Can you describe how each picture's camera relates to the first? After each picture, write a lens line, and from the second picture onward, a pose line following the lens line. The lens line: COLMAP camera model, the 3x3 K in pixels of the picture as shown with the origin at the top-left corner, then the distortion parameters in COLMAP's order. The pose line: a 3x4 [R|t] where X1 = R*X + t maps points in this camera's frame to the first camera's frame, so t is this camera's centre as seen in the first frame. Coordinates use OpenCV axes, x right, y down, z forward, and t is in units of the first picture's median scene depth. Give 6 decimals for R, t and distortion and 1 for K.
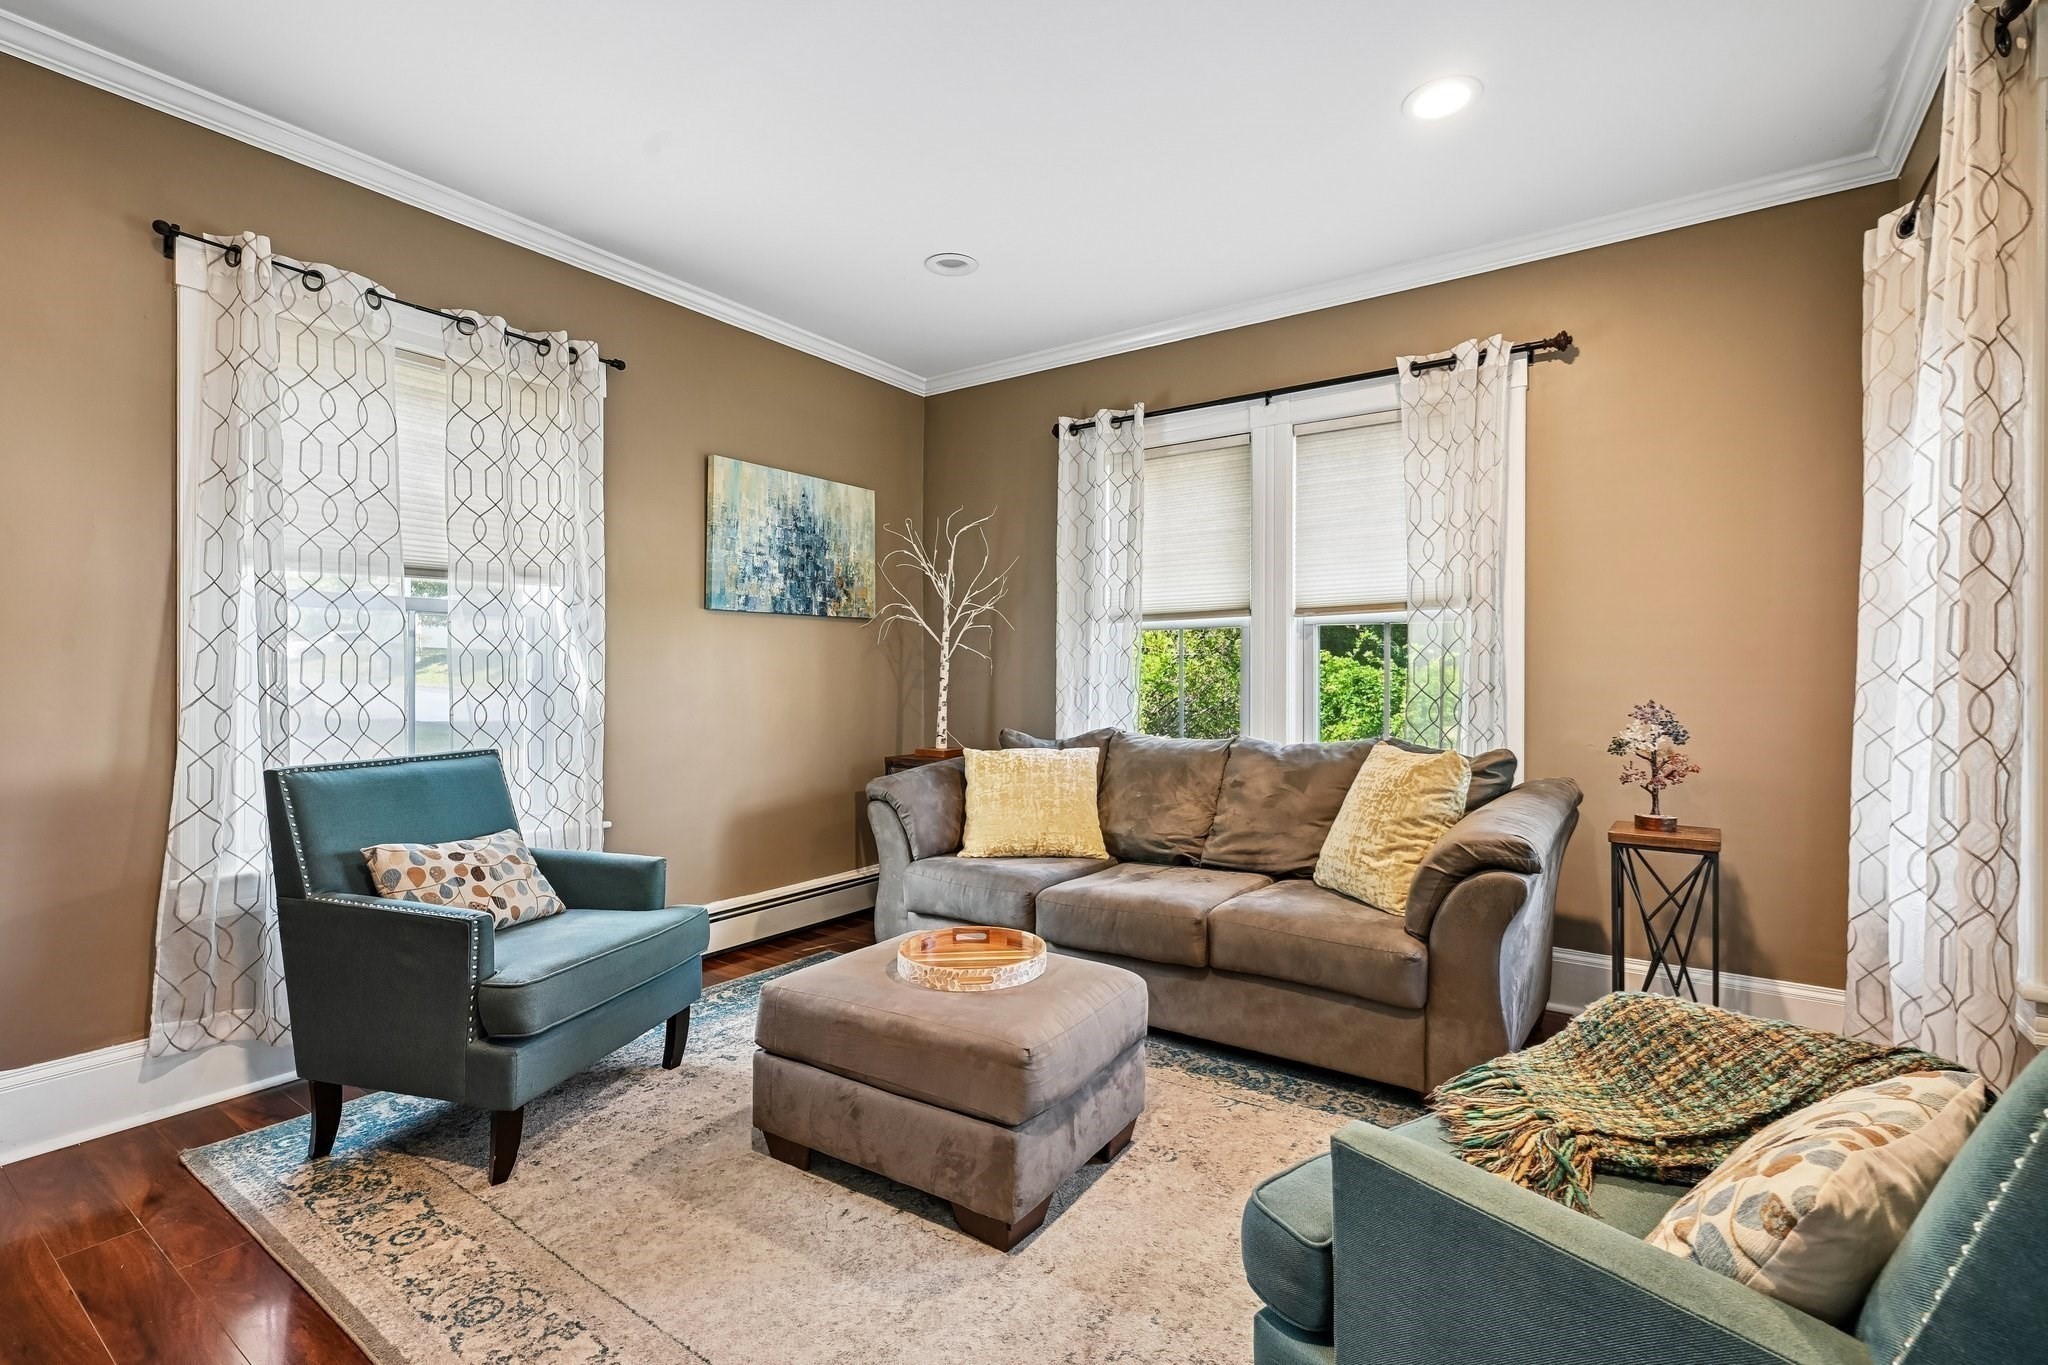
lens RADIAL K [[916.0, 0, 1019.8], [0, 916.0, 681.7], [0, 0, 1]] dist [0.001259, 0.000035]
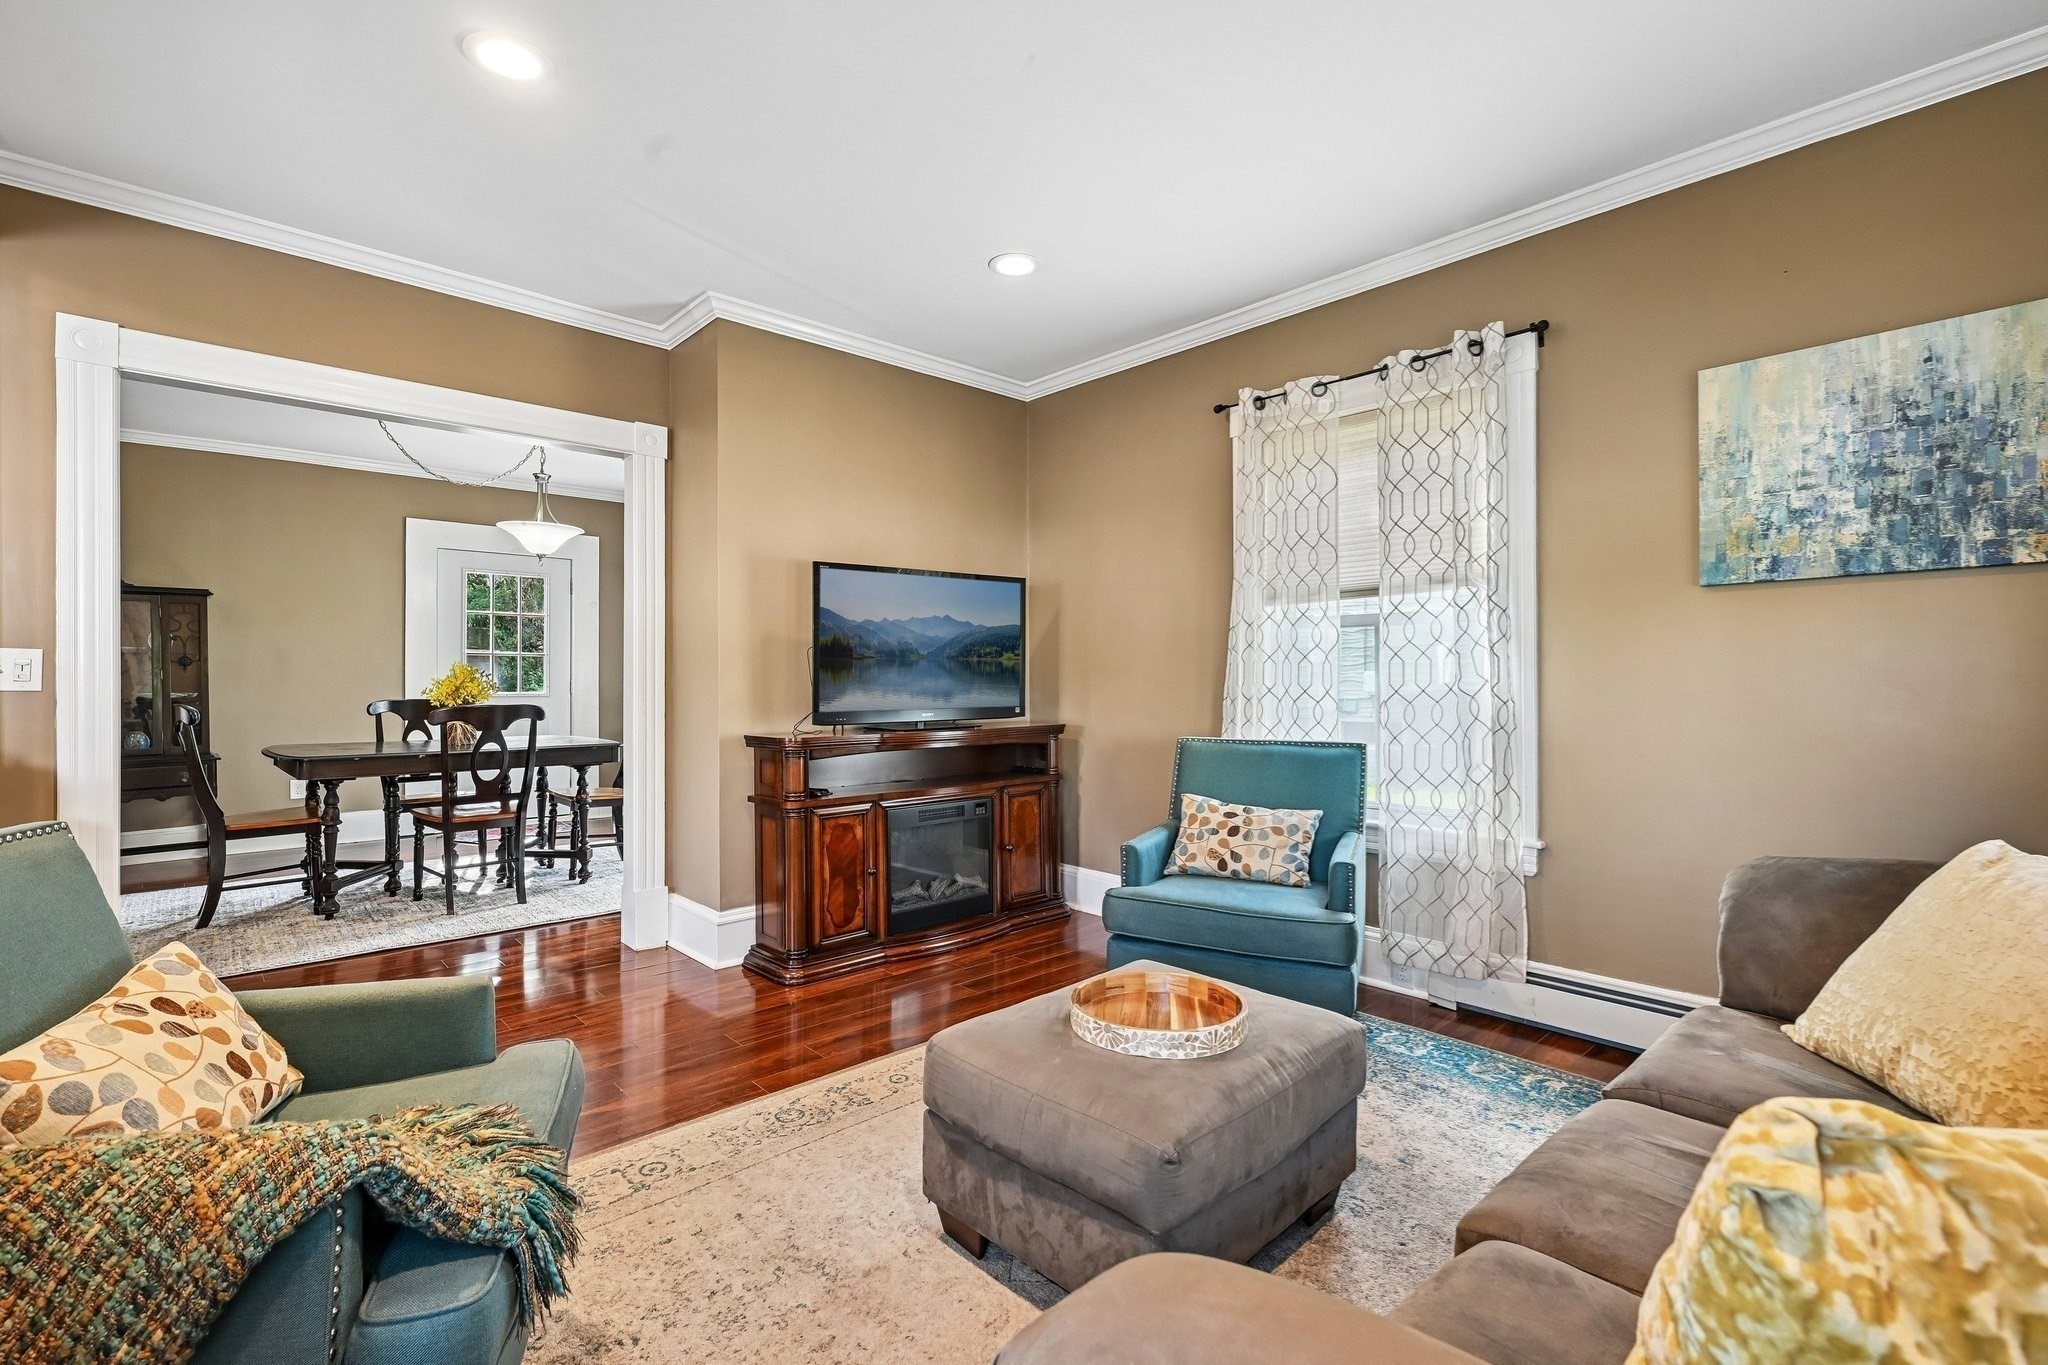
lens RADIAL K [[916.0, 0, 1019.9], [0, 916.0, 673.1], [0, 0, 1]] dist [0.001259, 0.000035]
pose [[-0.209953, -0.005294, -0.977697, 0.444110], [-0.004919, 0.999978, -0.004359, -0.004336], [0.977699, 0.003894, -0.209975, 0.582502]]
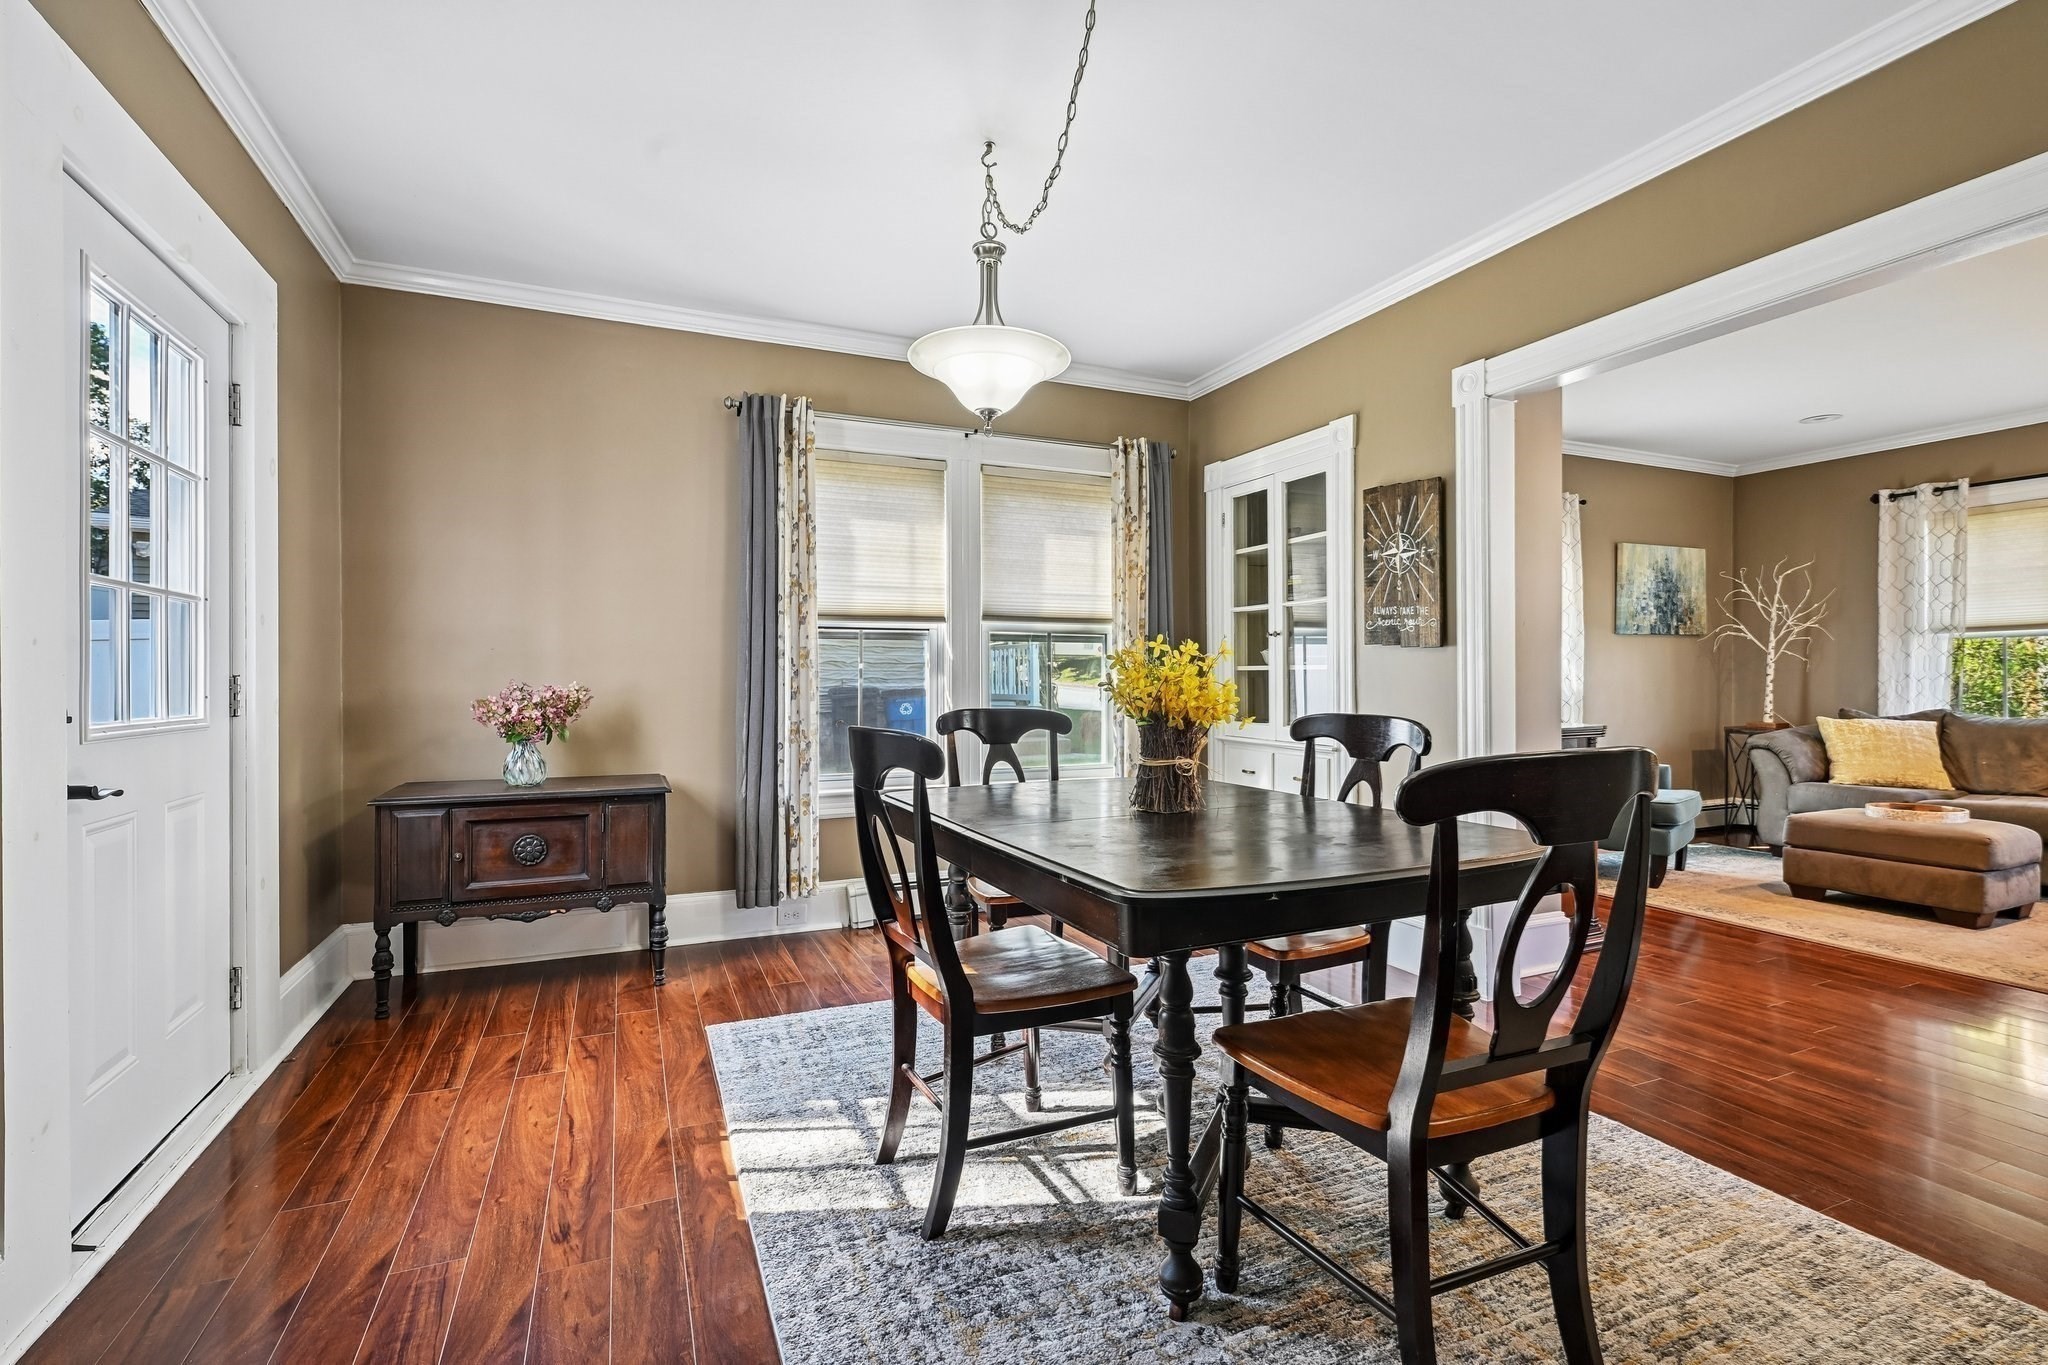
lens RADIAL K [[916.0, 0, 1024.3], [0, 916.0, 677.7], [0, 0, 1]] dist [0.001259, 0.000035]
pose [[0.857890, -0.002899, -0.513826, -0.382405], [-0.000410, 0.999980, -0.006328, 0.012043], [0.513834, 0.005640, 0.857871, -0.941607]]
